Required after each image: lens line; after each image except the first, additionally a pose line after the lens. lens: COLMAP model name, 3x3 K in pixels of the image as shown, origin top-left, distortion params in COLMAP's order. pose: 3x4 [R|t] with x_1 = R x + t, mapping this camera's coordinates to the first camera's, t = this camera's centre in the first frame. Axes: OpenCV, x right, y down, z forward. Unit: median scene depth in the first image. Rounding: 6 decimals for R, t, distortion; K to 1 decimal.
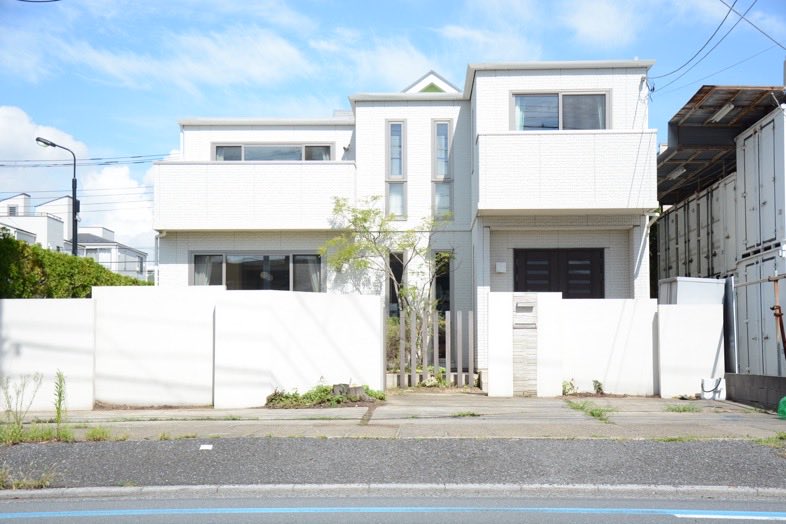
lens RADIAL K [[1162.4, 0, 393.0], [0, 1162.4, 284.2], [0, 0, 1]] dist [0.178789, -0.006300]
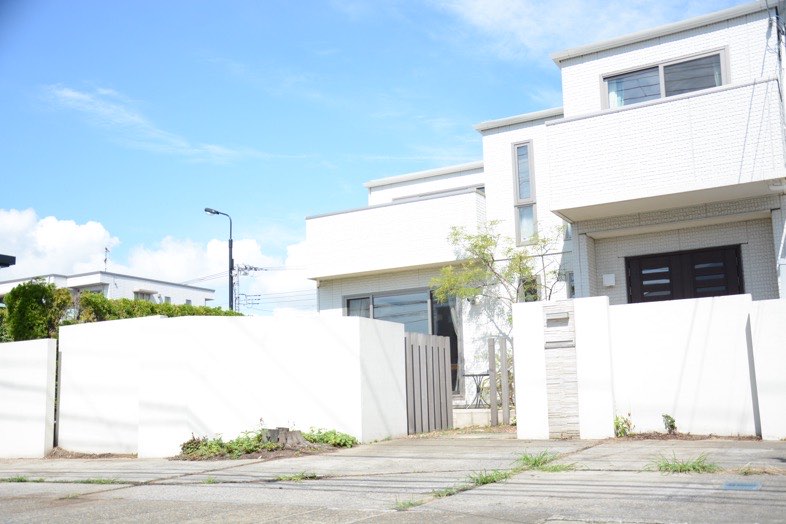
lens RADIAL K [[788.7, 0, 392.9], [0, 788.7, 286.0], [0, 0, 1]] dist [-0.087185, 0.332970]
pose [[0.884557, -0.091037, -0.457462, 0.215926], [0.056638, 0.994474, -0.088390, 0.031685], [0.462981, 0.052277, 0.884825, 0.426716]]
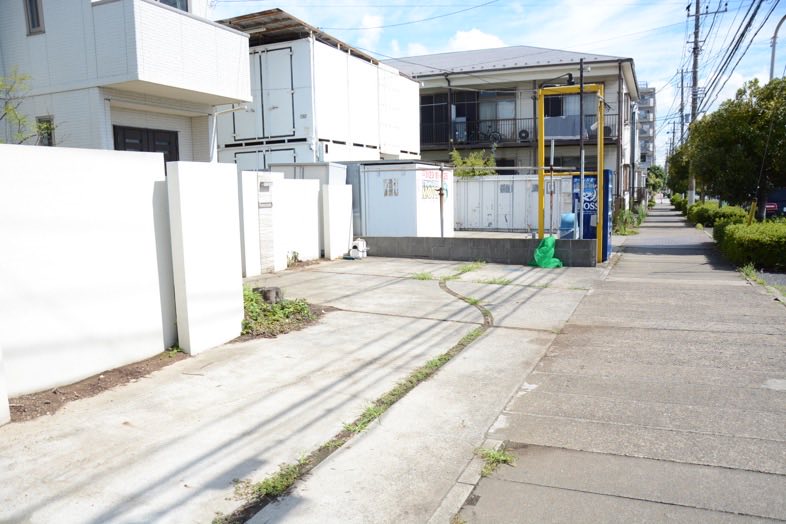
lens RADIAL K [[621.2, 0, 393.1], [0, 621.2, 278.9], [0, 0, 1]] dist [-0.095341, 0.002627]
pose [[0.376674, -0.130675, 0.917083, -0.297904], [-0.037728, 0.987015, 0.156136, 0.009519], [-0.925577, -0.093412, 0.366853, 0.589773]]
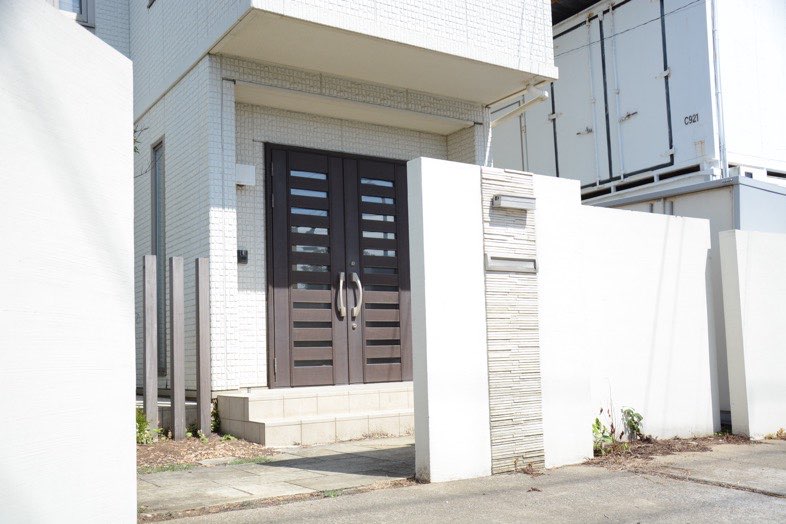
lens RADIAL K [[788.7, 0, 392.9], [0, 788.7, 286.0], [0, 0, 1]] dist [-0.087185, 0.332970]
pose [[0.821522, 0.027899, 0.569494, -0.040237], [-0.006548, 0.999198, -0.039504, 0.043941], [-0.570139, 0.028725, 0.821046, 0.707496]]
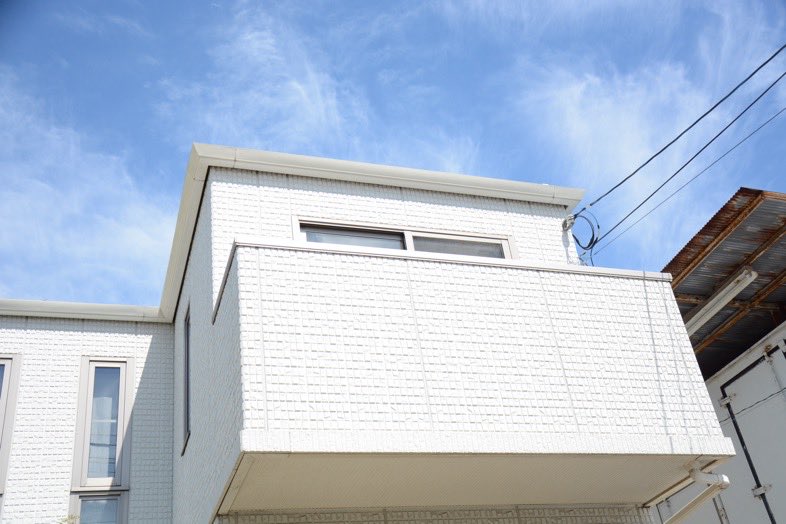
lens RADIAL K [[882.3, 0, 395.7], [0, 882.3, 286.6], [0, 0, 1]] dist [-0.013226, 0.264536]
pose [[0.933236, 0.081565, 0.349883, 0.026365], [0.100557, 0.875658, -0.472347, 0.008166], [-0.344905, 0.475994, 0.808993, 0.748036]]
